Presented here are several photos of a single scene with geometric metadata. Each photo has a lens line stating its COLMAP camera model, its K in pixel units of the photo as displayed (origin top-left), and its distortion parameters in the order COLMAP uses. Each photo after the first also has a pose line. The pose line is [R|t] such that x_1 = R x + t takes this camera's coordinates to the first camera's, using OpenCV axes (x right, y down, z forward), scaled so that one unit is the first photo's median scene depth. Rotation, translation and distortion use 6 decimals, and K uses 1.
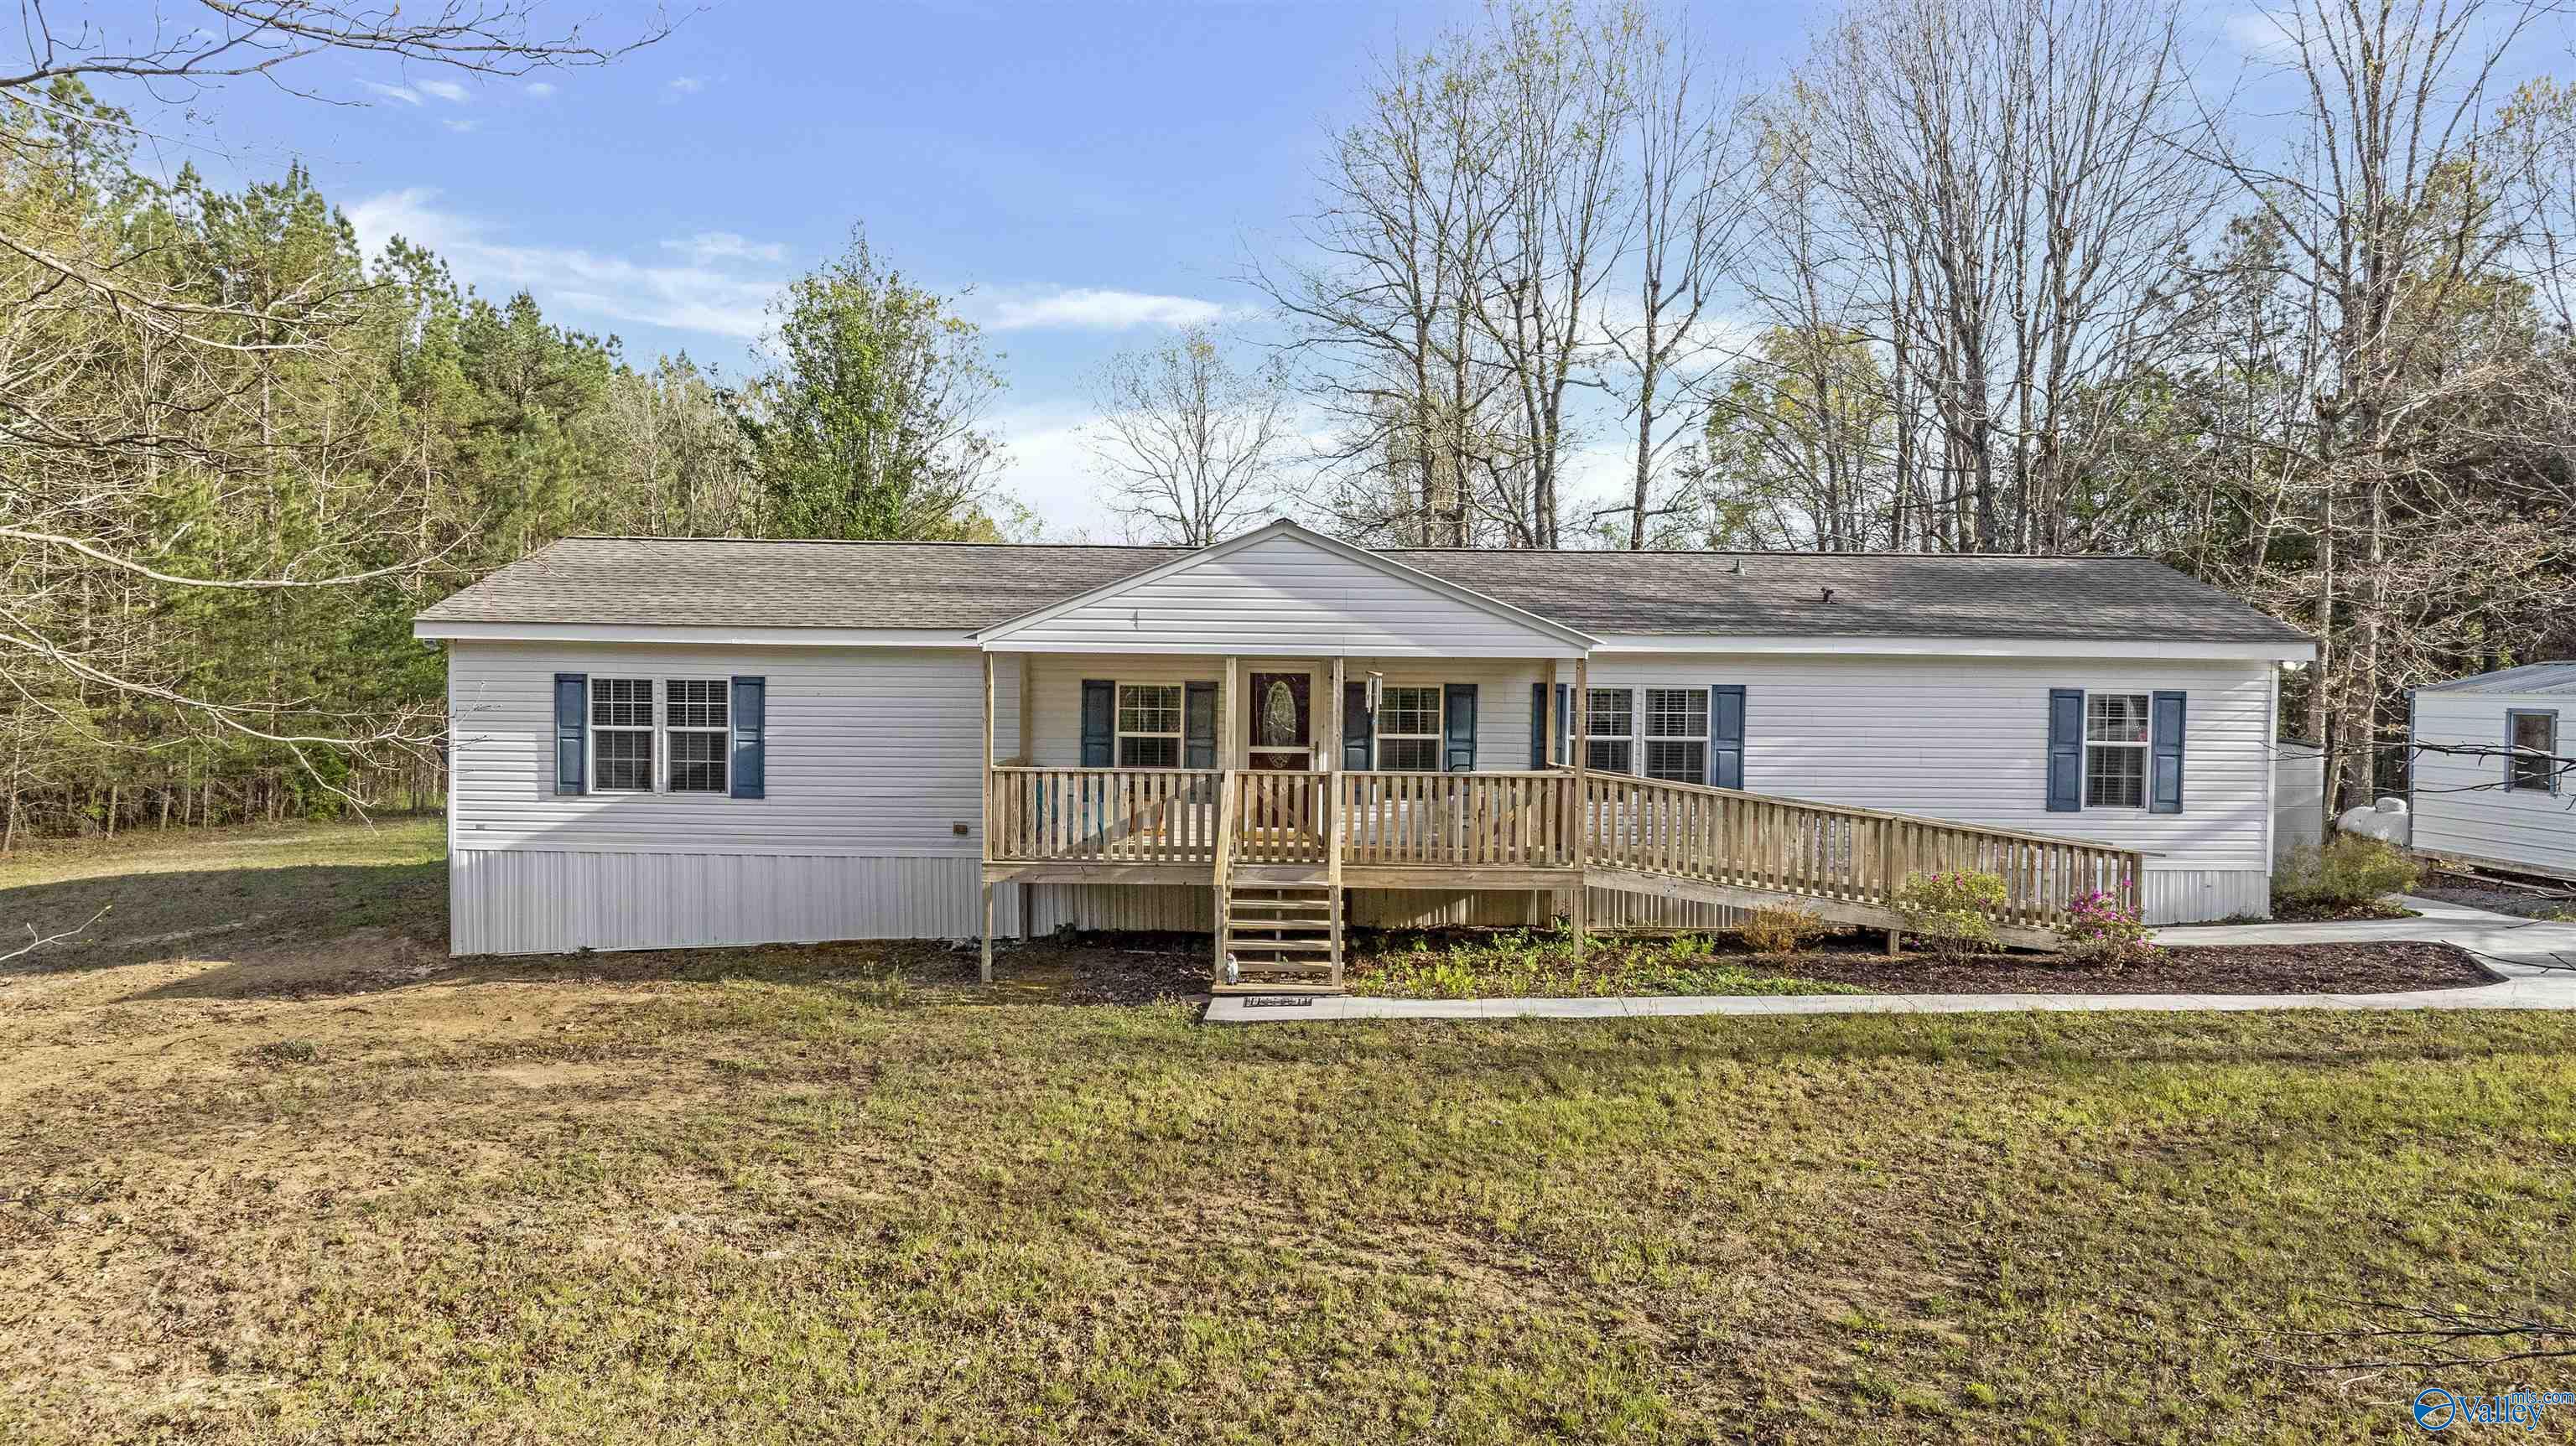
lens RADIAL K [[1814.4, 0, 1285.7], [0, 1814.4, 720.0], [0, 0, 1]] dist [-0.021179, 0.000844]
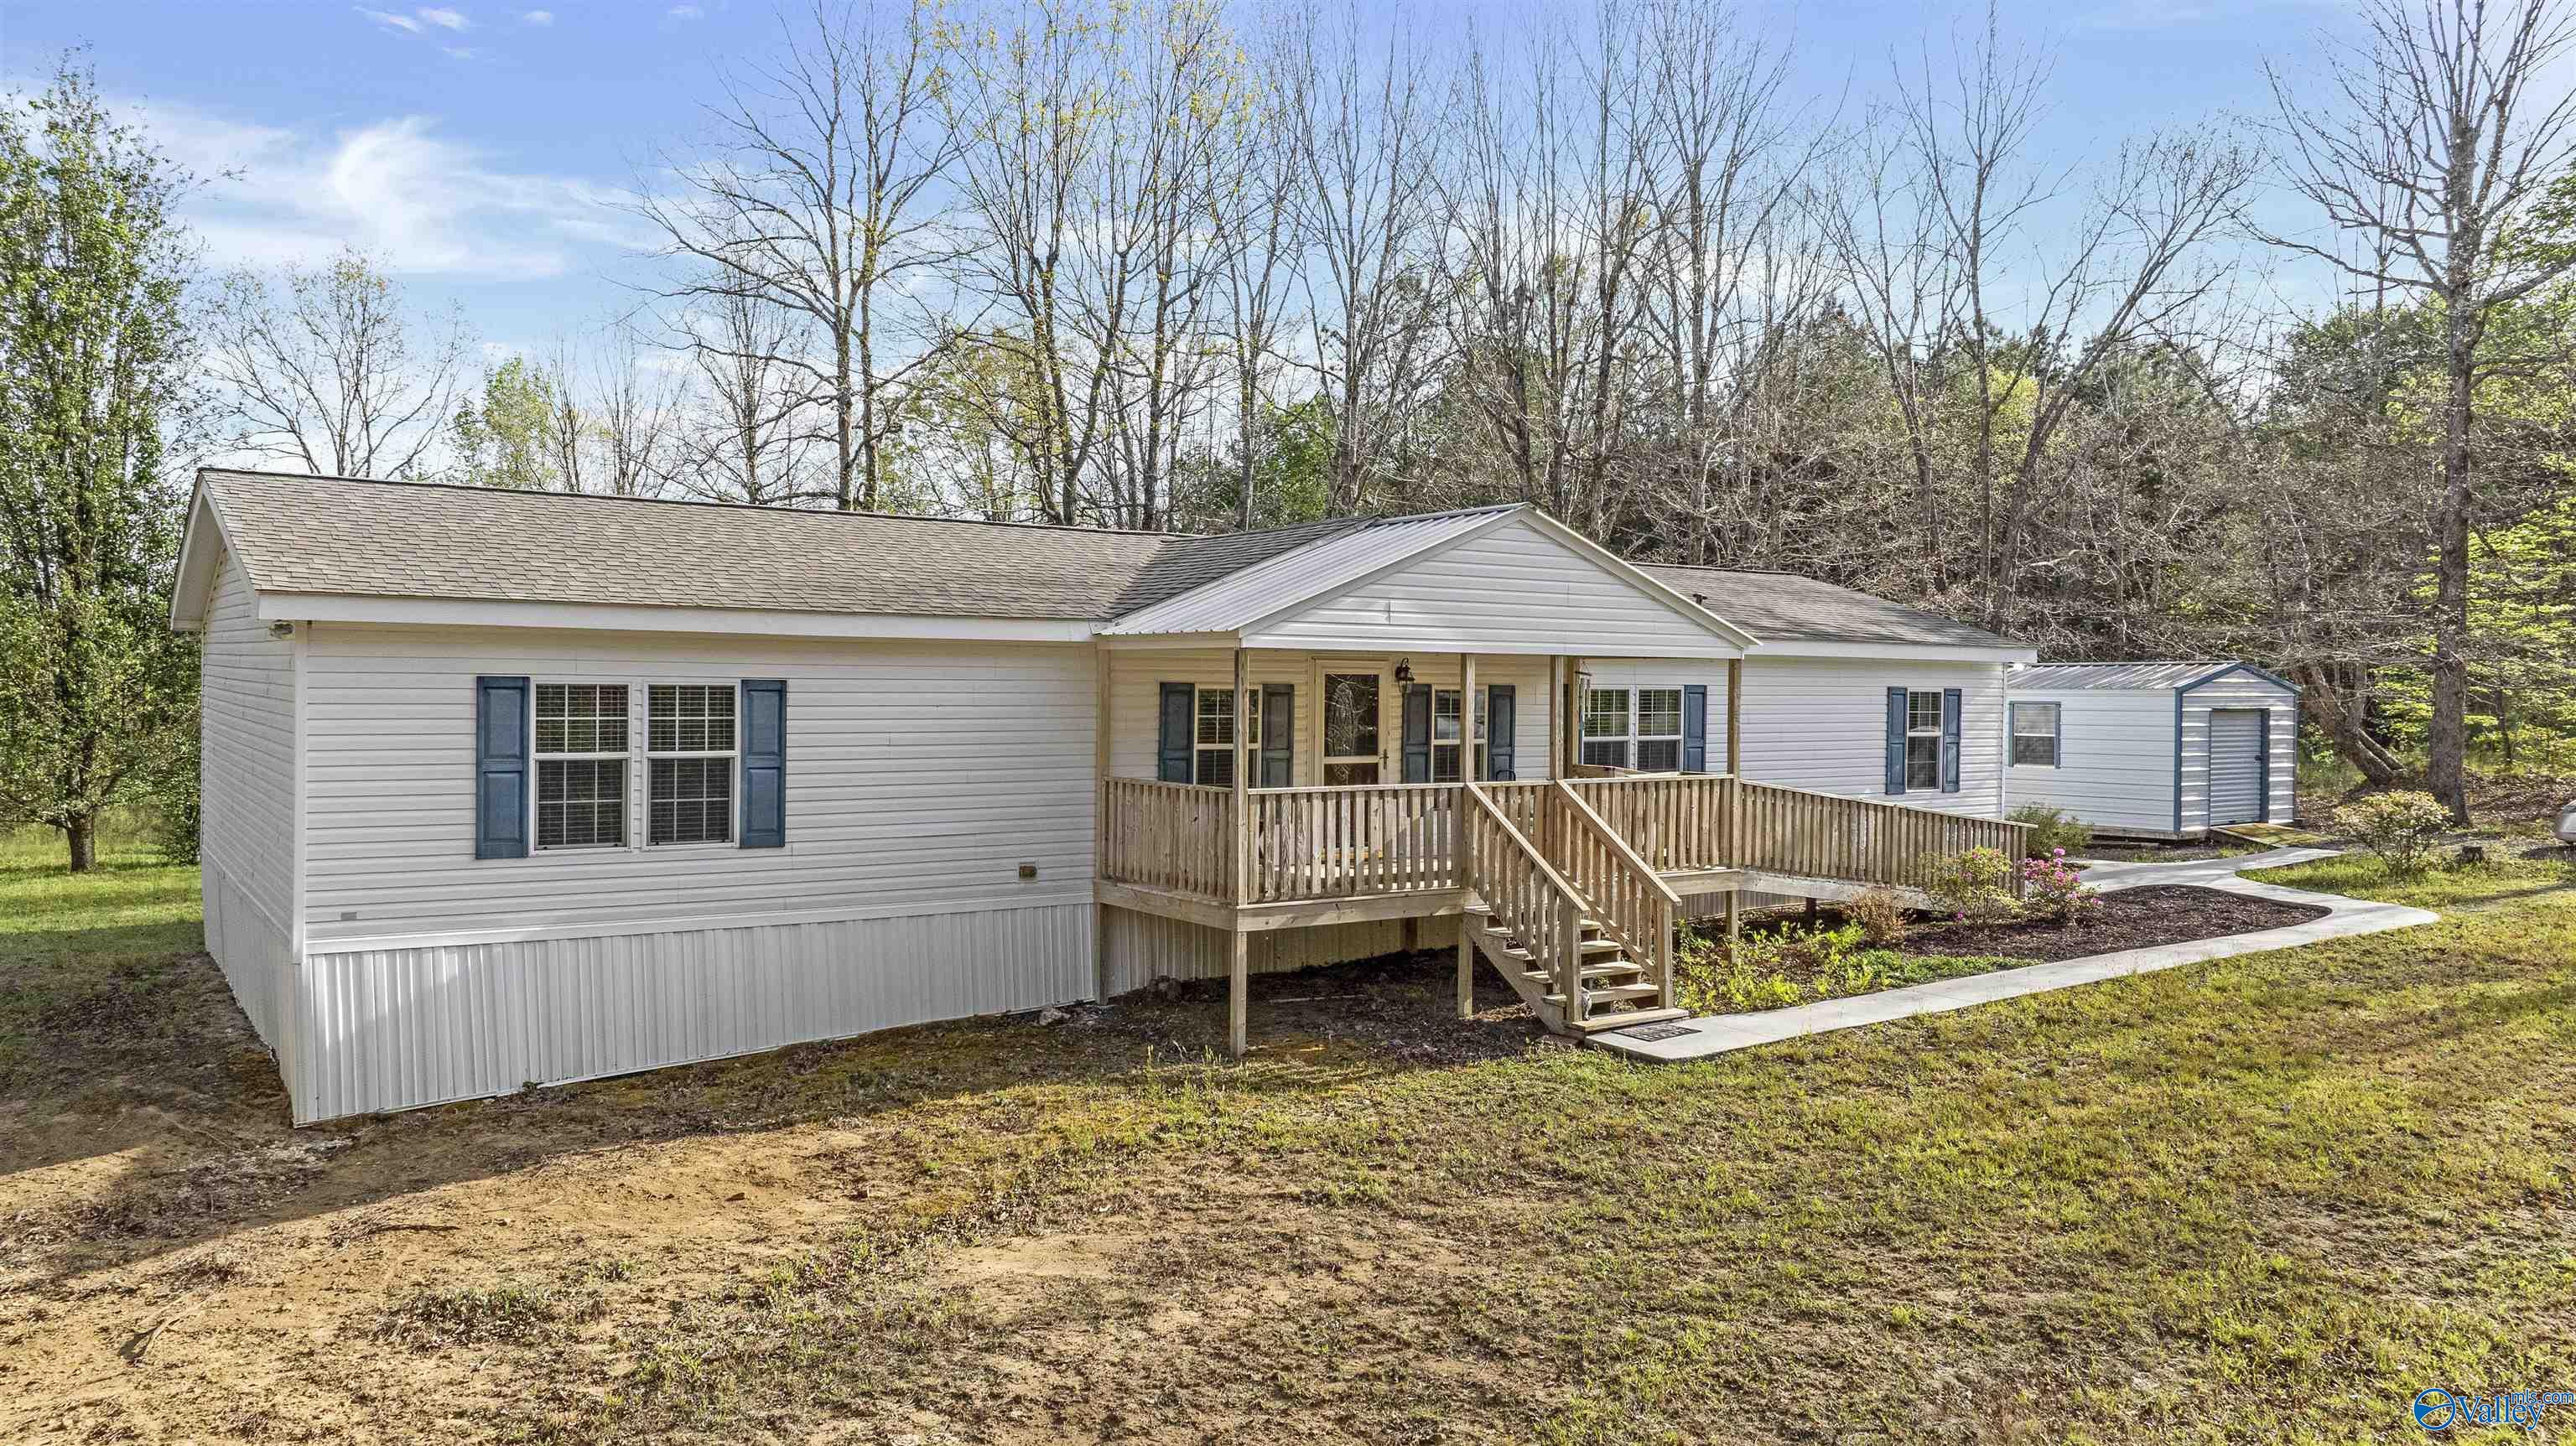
lens RADIAL K [[1814.0, 0, 1284.5], [0, 1814.0, 719.6], [0, 0, 1]] dist [-0.009461, -0.025551]
pose [[0.814373, -0.015736, 0.580128, -0.600658], [0.017566, 0.999843, 0.002462, -0.006773], [-0.580075, 0.008186, 0.814522, 0.317026]]
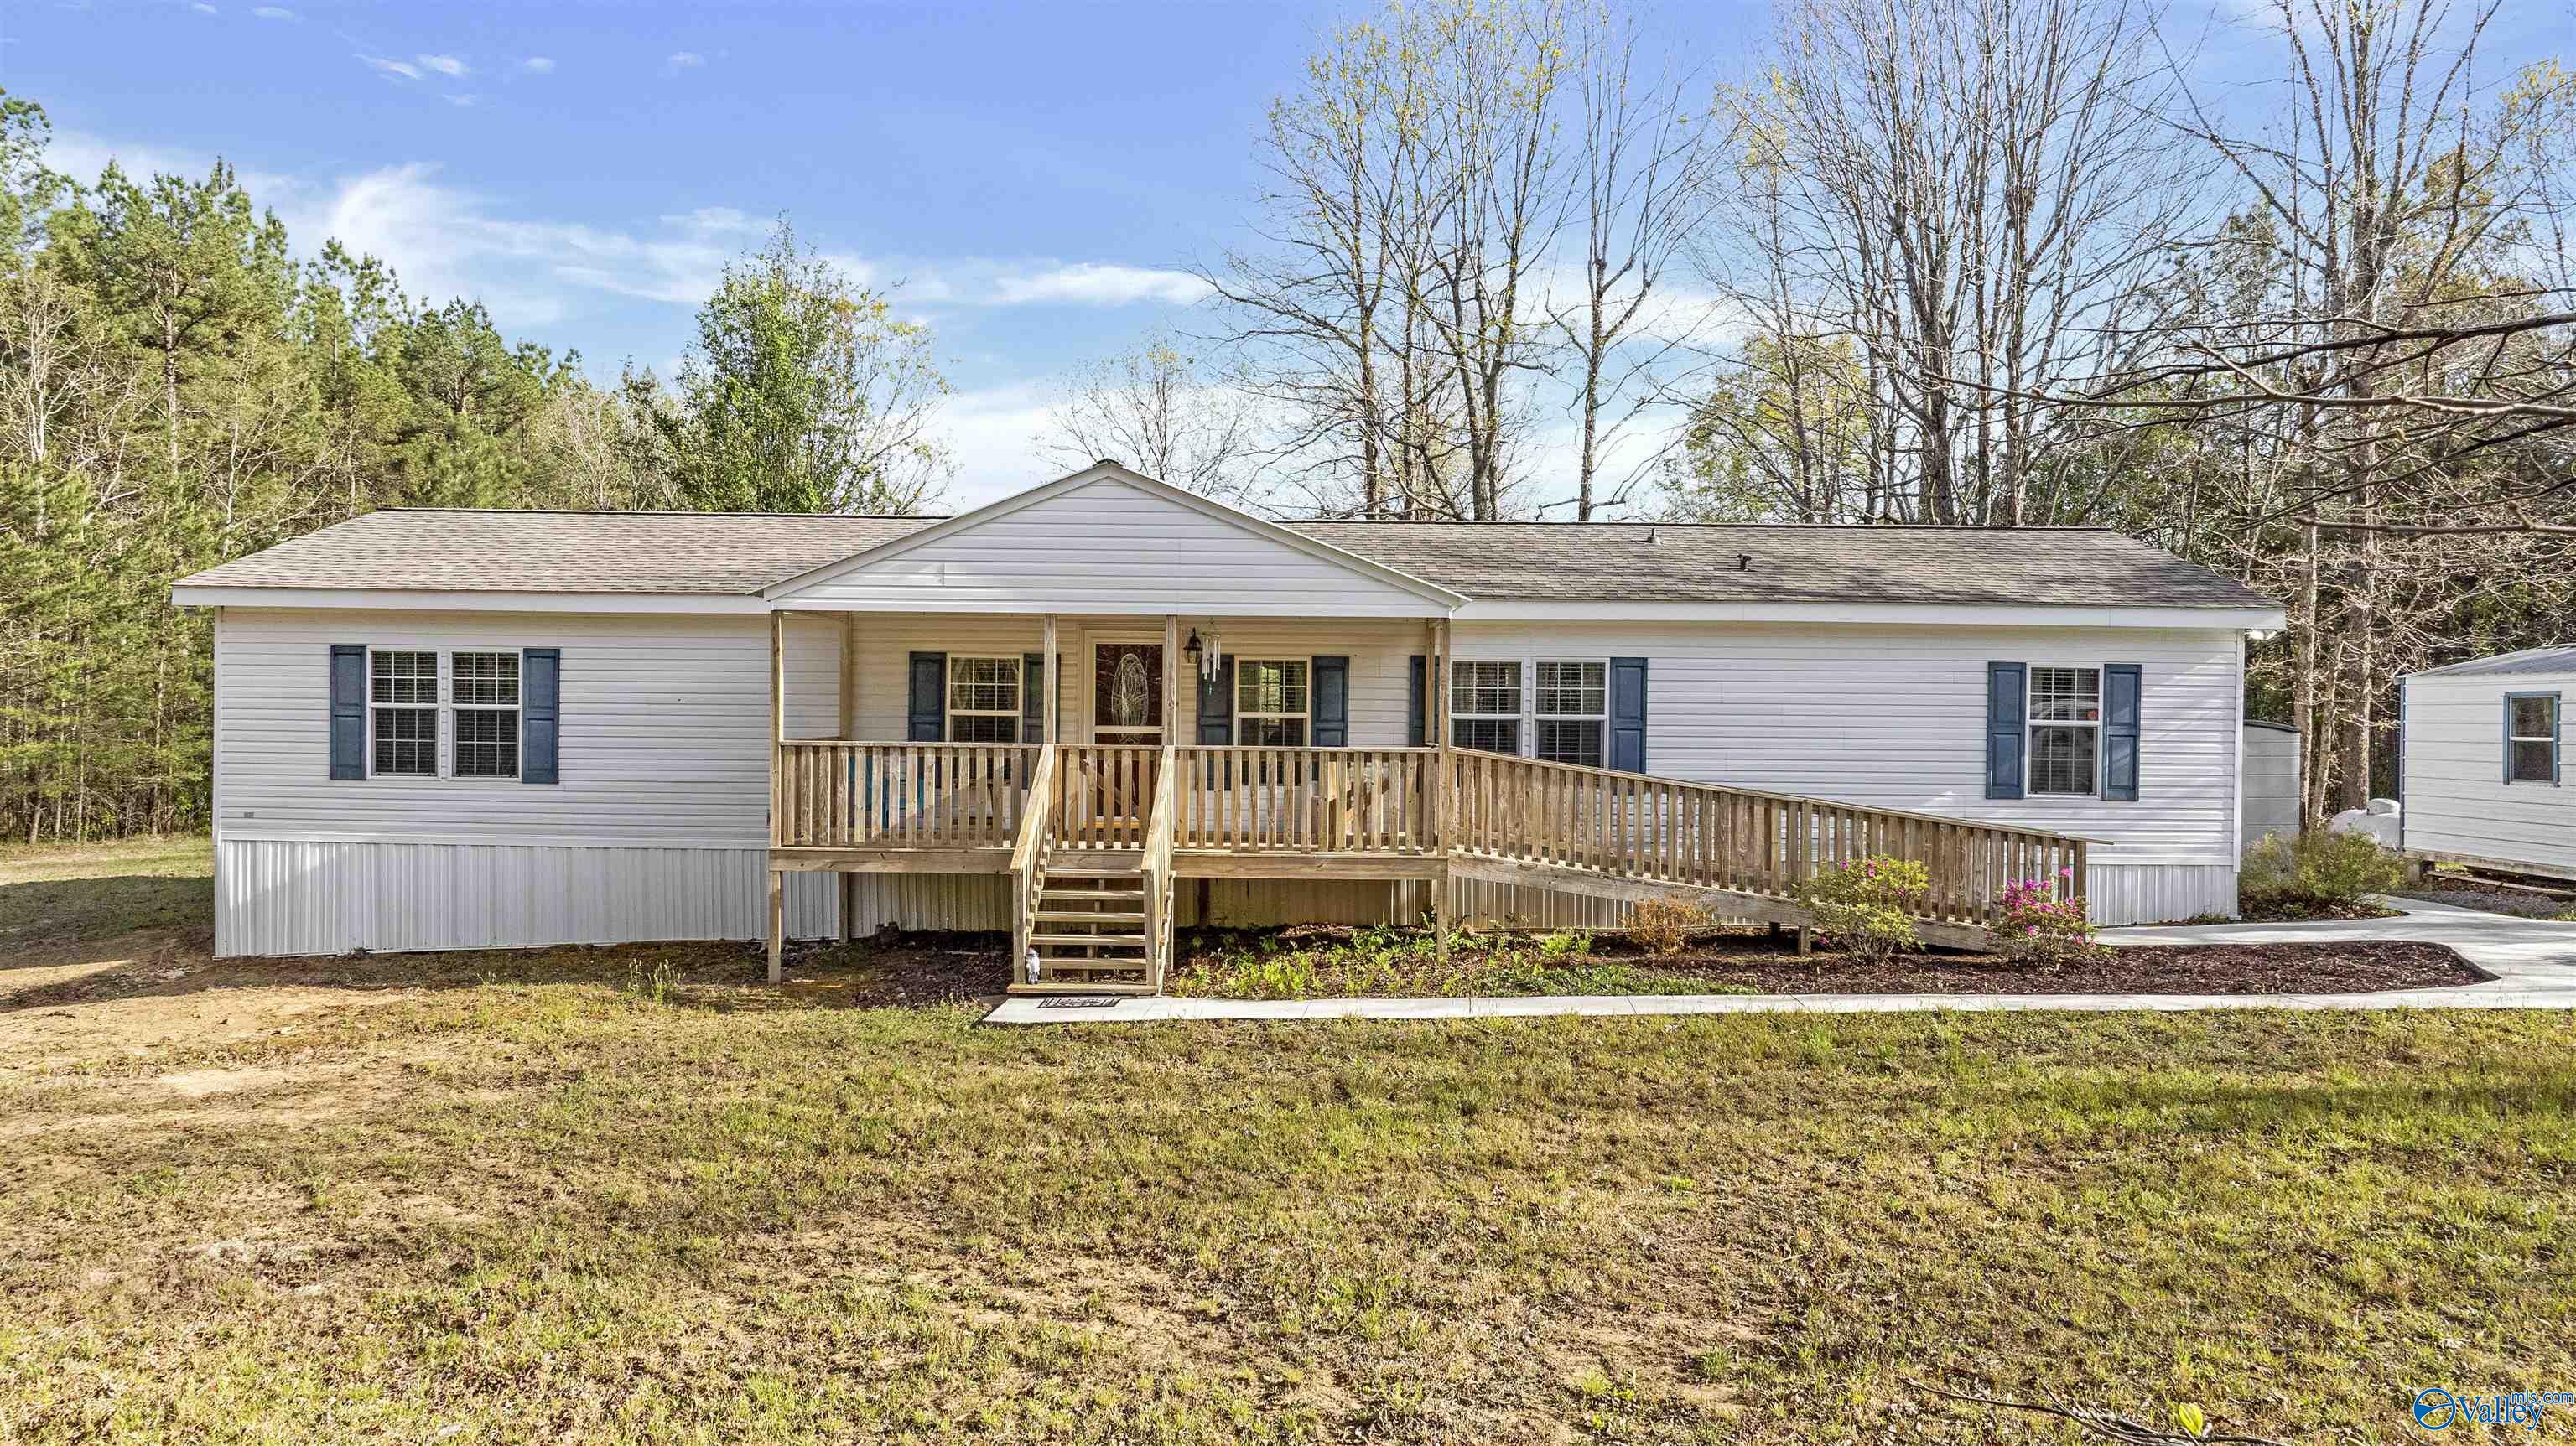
lens RADIAL K [[1815.4, 0, 1283.2], [0, 1815.4, 720.0], [0, 0, 1]] dist [-0.021897, -0.001124]
pose [[0.999967, 0.000155, -0.008148, 0.088300], [-0.000321, 0.999793, -0.020344, 0.032810], [0.008143, 0.020346, 0.999760, 0.111218]]
